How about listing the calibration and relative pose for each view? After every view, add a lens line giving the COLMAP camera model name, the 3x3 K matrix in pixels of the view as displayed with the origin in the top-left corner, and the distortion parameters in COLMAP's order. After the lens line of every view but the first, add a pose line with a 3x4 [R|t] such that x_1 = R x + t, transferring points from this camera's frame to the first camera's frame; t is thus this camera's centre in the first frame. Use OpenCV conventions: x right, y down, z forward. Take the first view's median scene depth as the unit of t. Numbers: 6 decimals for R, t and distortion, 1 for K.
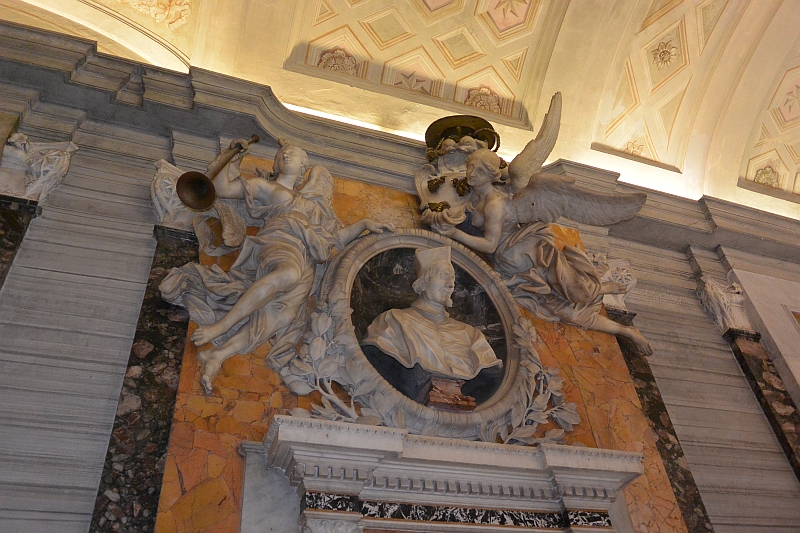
lens RADIAL K [[643.4, 0, 399.5], [0, 643.4, 263.7], [0, 0, 1]] dist [-0.033496, 0.000382]
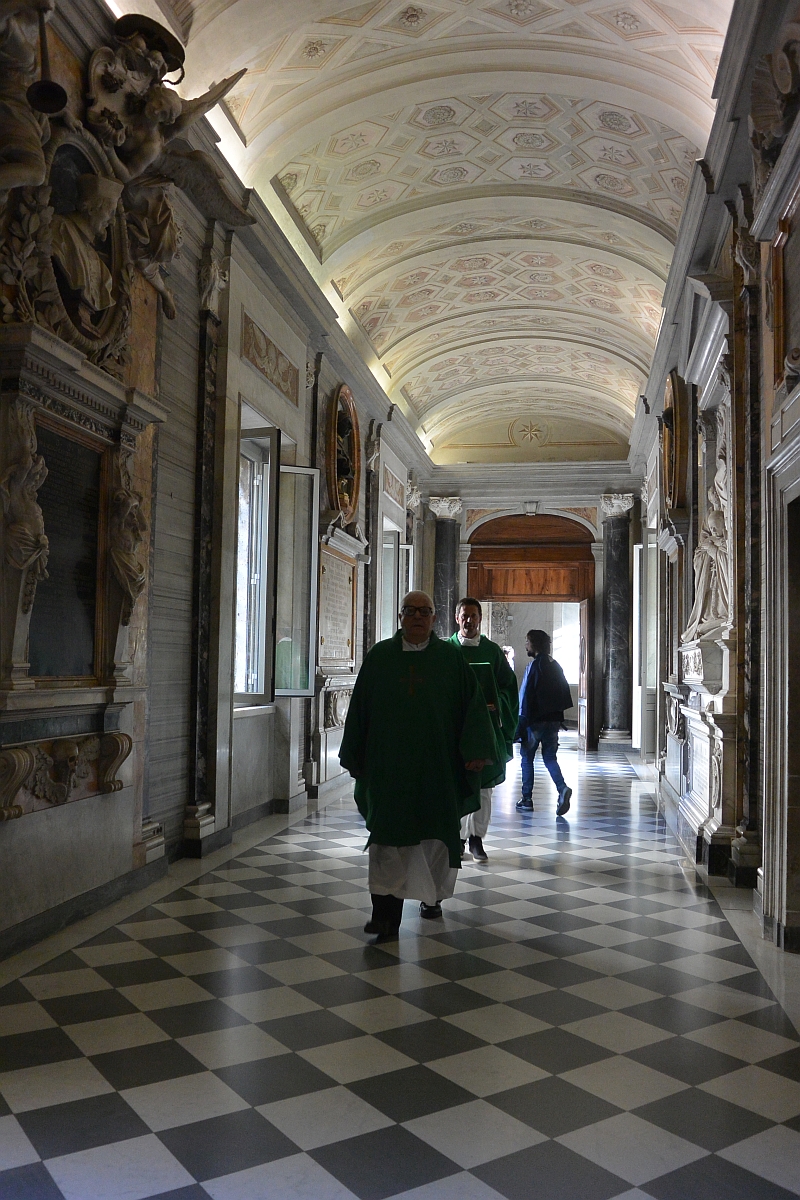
lens RADIAL K [[965.1, 0, 399.8], [0, 965.1, 602.2], [0, 0, 1]] dist [-0.033496, 0.000382]
pose [[0.485192, 0.135922, 0.863779, -0.741755], [-0.629741, 0.739659, 0.237340, -0.136868], [-0.606642, -0.659113, 0.444472, -0.343635]]
